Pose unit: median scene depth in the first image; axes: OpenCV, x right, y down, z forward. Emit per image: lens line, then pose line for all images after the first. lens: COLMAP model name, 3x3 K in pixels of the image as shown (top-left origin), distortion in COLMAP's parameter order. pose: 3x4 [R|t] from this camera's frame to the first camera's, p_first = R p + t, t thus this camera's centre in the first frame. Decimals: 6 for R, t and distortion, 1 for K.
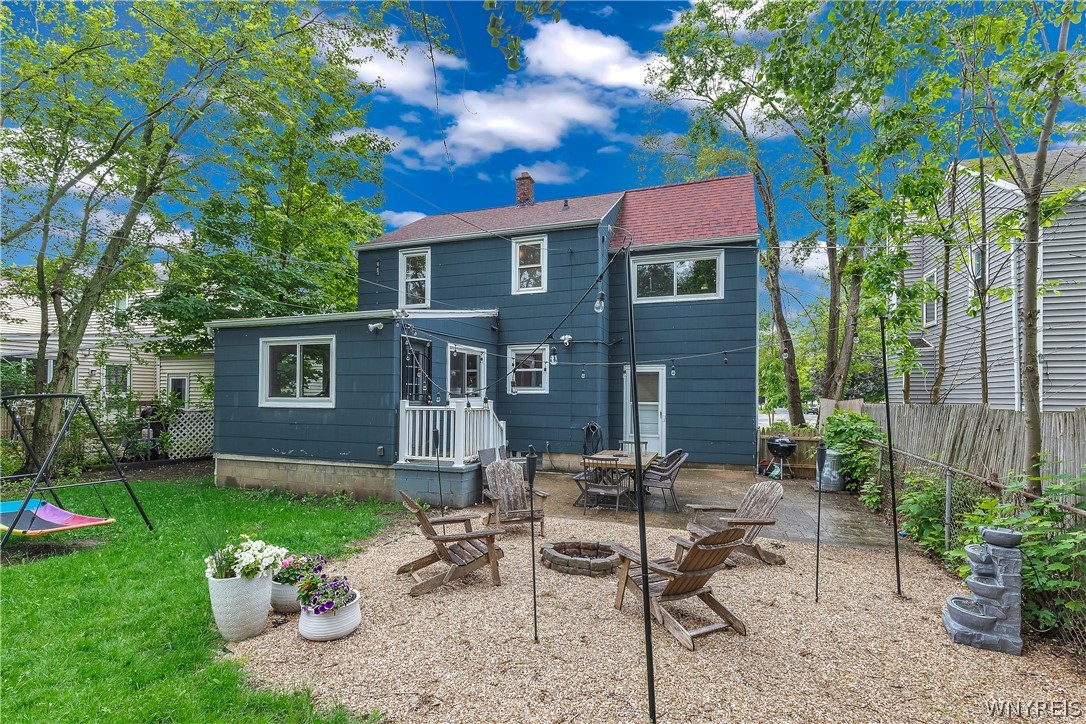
lens RADIAL K [[503.5, 0, 534.5], [0, 503.5, 402.8], [0, 0, 1]] dist [0.011425, 0.000042]
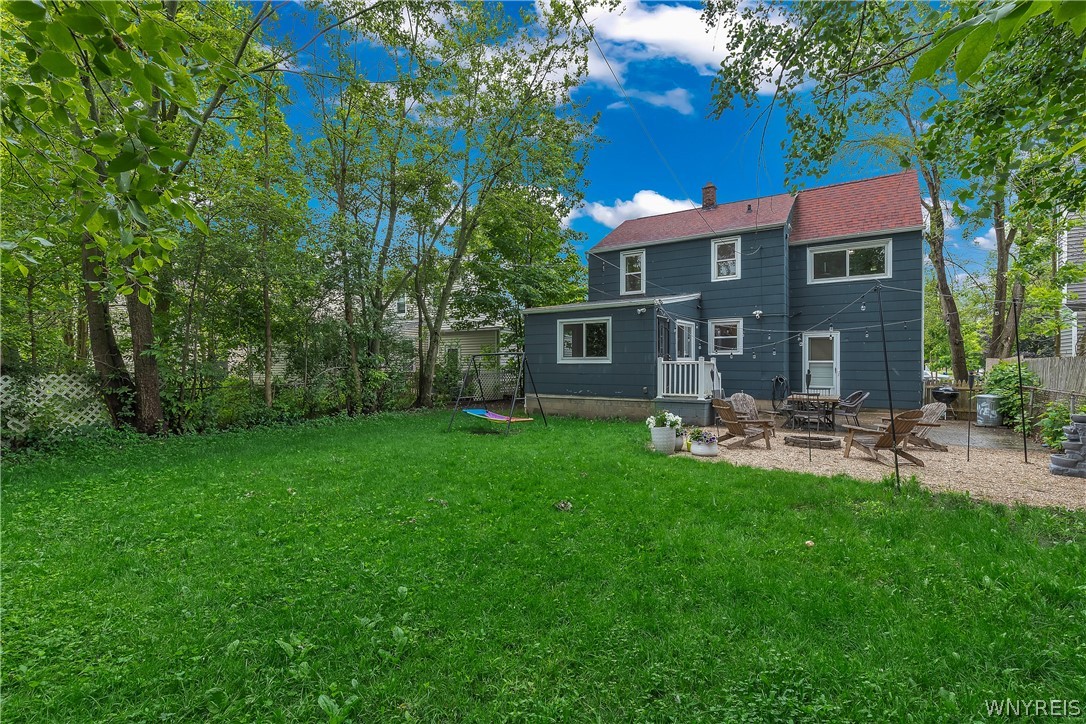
lens RADIAL K [[503.5, 0, 534.8], [0, 503.5, 373.6], [0, 0, 1]] dist [0.011425, 0.000042]
pose [[0.974299, -0.002440, -0.225245, -0.259990], [0.001944, 0.999995, -0.002425, 0.042400], [0.225250, 0.001925, 0.974299, -0.537950]]
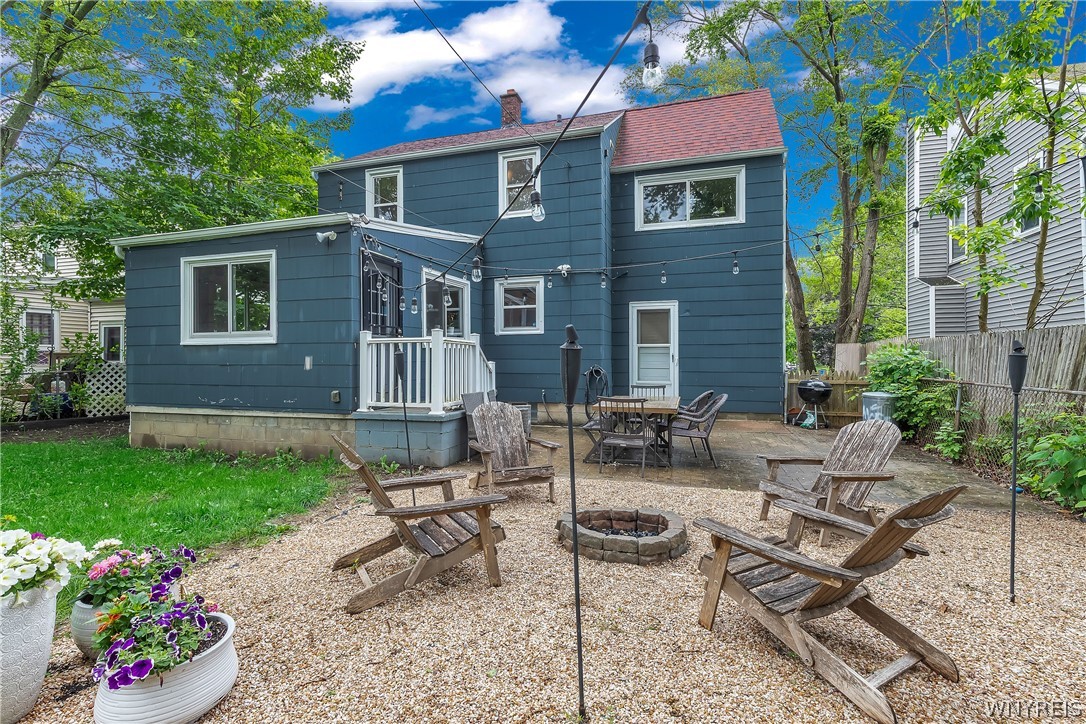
lens RADIAL K [[503.5, 0, 539.7], [0, 503.5, 368.6], [0, 0, 1]] dist [0.011425, 0.000042]
pose [[0.998937, -0.008443, 0.045320, -0.022209], [0.008195, 0.999950, 0.005651, 0.045087], [-0.045365, -0.005274, 0.998957, 0.185047]]
